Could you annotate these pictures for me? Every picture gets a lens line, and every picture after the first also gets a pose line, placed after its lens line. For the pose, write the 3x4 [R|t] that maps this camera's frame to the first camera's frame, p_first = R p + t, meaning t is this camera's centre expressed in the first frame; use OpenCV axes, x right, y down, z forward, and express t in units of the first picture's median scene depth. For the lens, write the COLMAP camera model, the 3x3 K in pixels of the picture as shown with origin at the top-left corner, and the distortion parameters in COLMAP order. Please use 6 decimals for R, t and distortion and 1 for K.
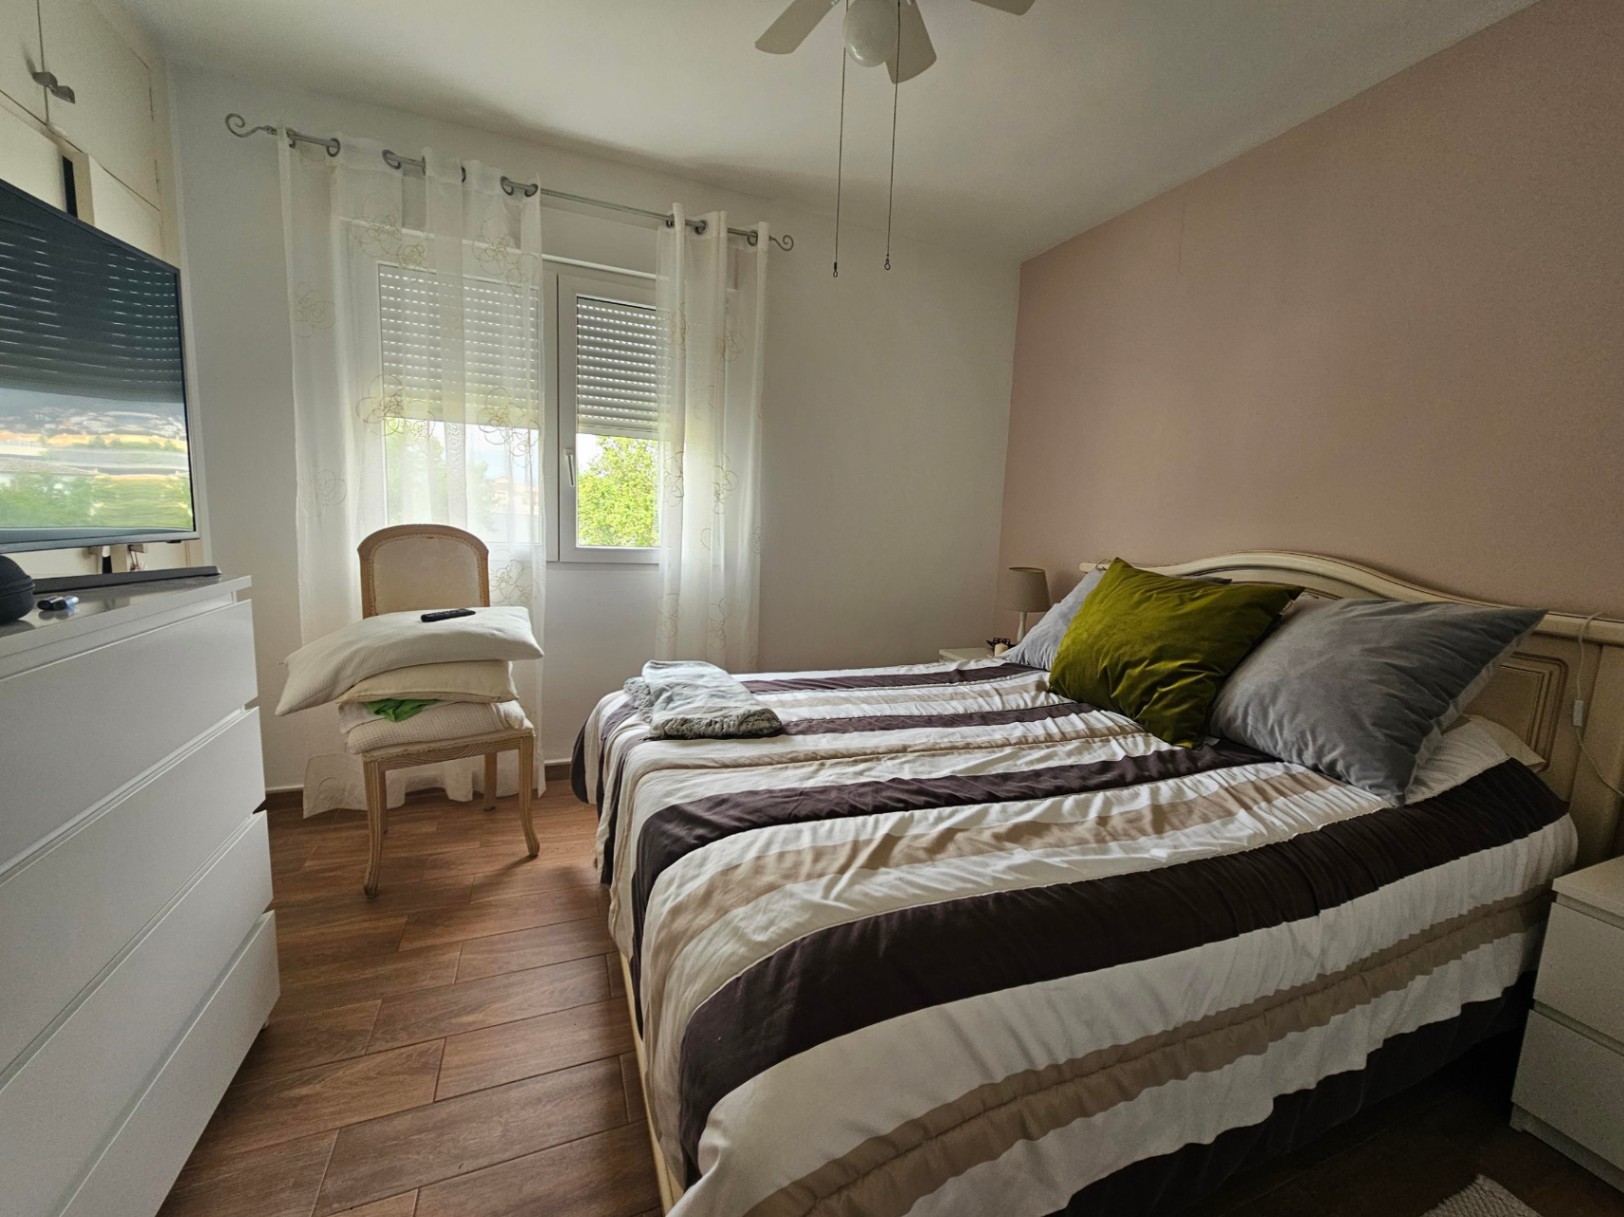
lens RADIAL K [[664.0, 0, 816.9], [0, 664.0, 612.4], [0, 0, 1]] dist [0.000563, -0.000353]
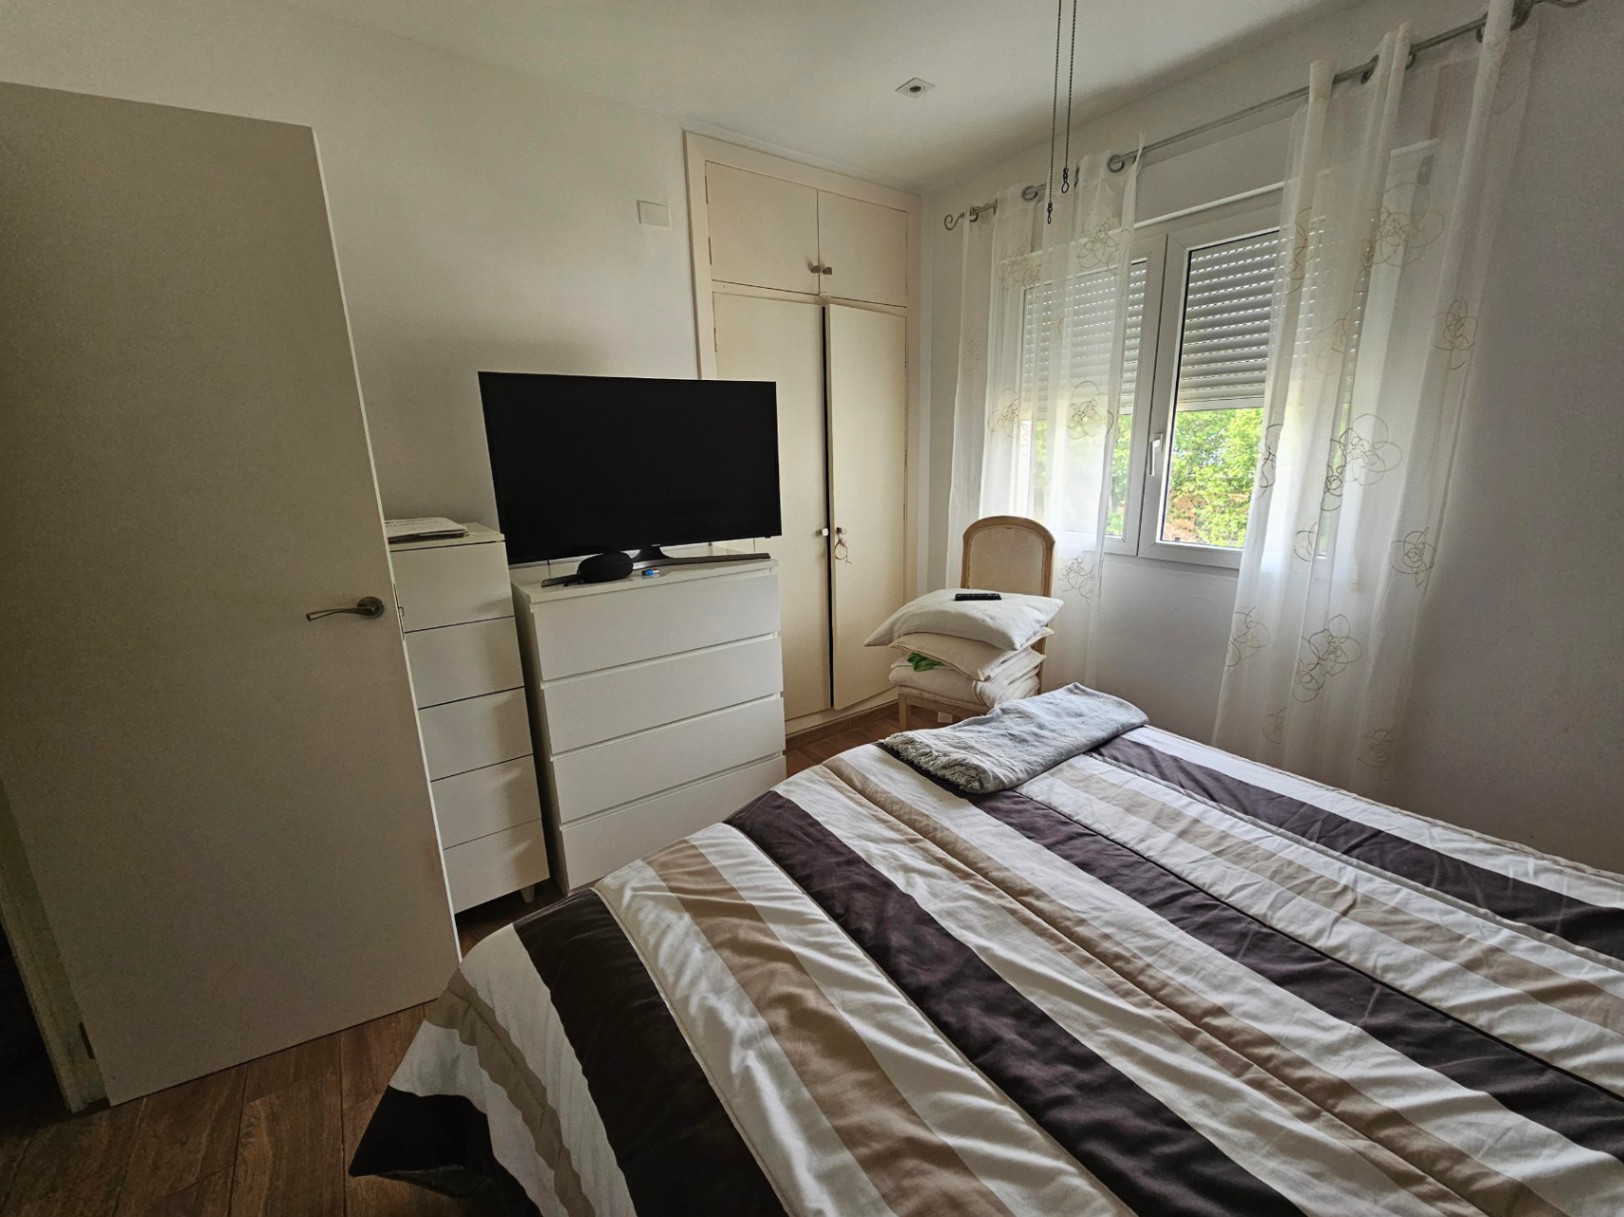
lens RADIAL K [[664.0, 0, 817.0], [0, 664.0, 605.3], [0, 0, 1]] dist [0.000563, -0.000353]
pose [[0.246150, 0.170685, -0.954084, 0.637058], [-0.105723, 0.983226, 0.148623, -0.160462], [0.963448, 0.064286, 0.260066, 0.535809]]
